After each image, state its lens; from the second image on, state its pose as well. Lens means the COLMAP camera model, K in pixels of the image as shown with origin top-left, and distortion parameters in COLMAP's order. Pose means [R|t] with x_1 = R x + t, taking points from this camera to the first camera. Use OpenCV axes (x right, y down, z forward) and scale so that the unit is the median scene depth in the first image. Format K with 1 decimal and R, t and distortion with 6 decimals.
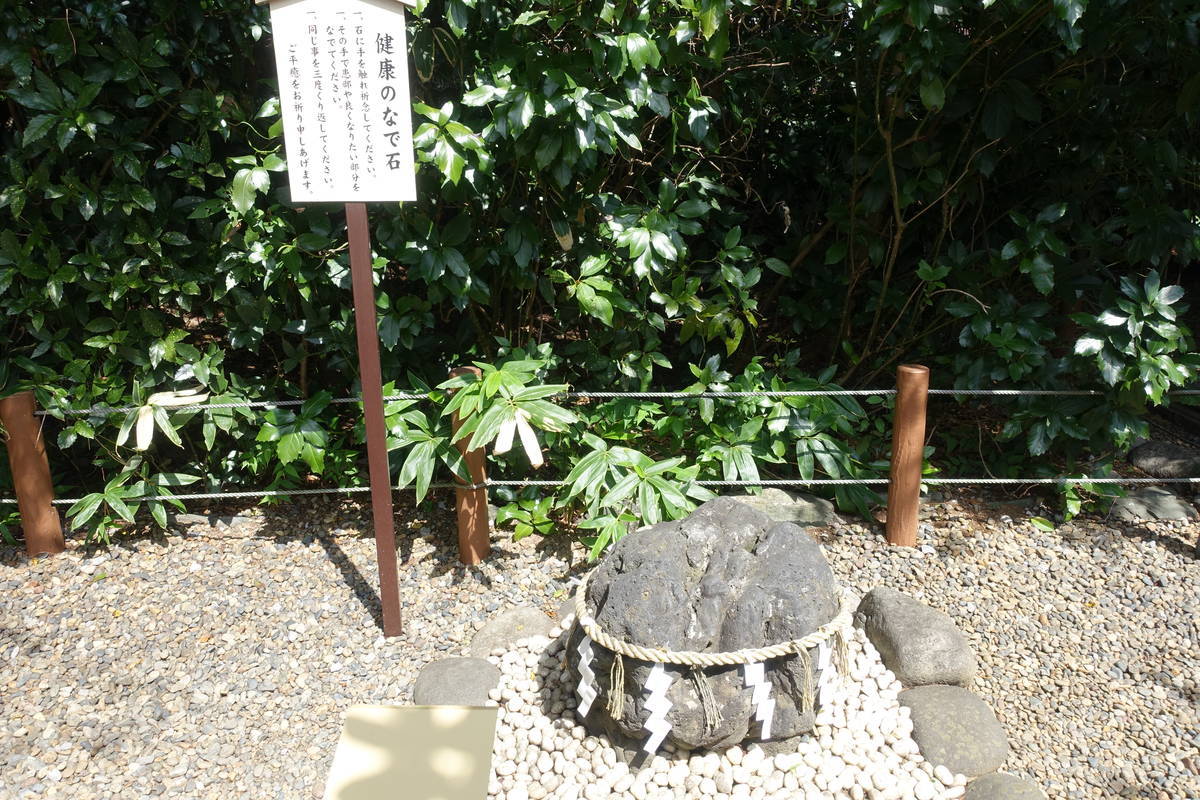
lens RADIAL K [[838.0, 0, 600.0], [0, 838.0, 400.0], [0, 0, 1]] dist [0.002240, -0.001940]
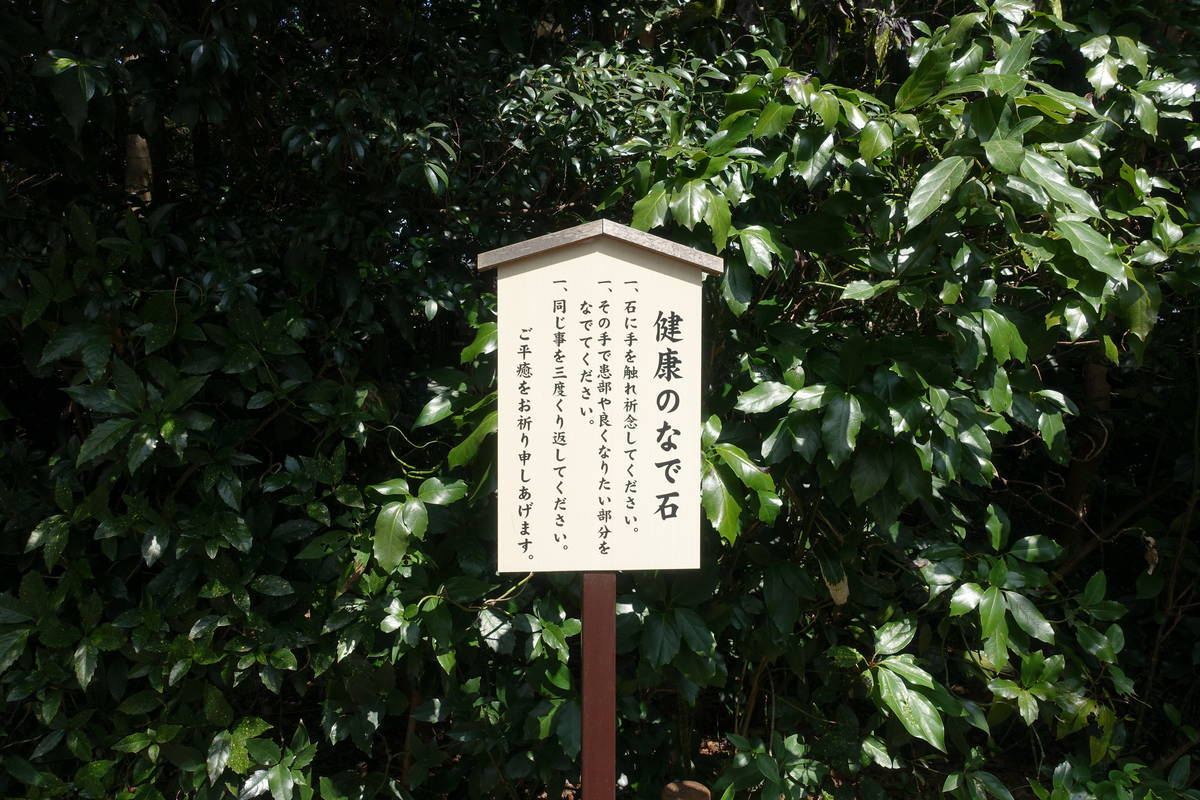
lens RADIAL K [[806.9, 0, 600.0], [0, 806.9, 400.0], [0, 0, 1]] dist [-0.005635, 0.004327]
pose [[0.999765, 0.002223, -0.021560, -0.252009], [-0.008377, 0.957055, -0.289784, -0.167875], [0.019990, 0.289896, 0.956849, 0.371929]]
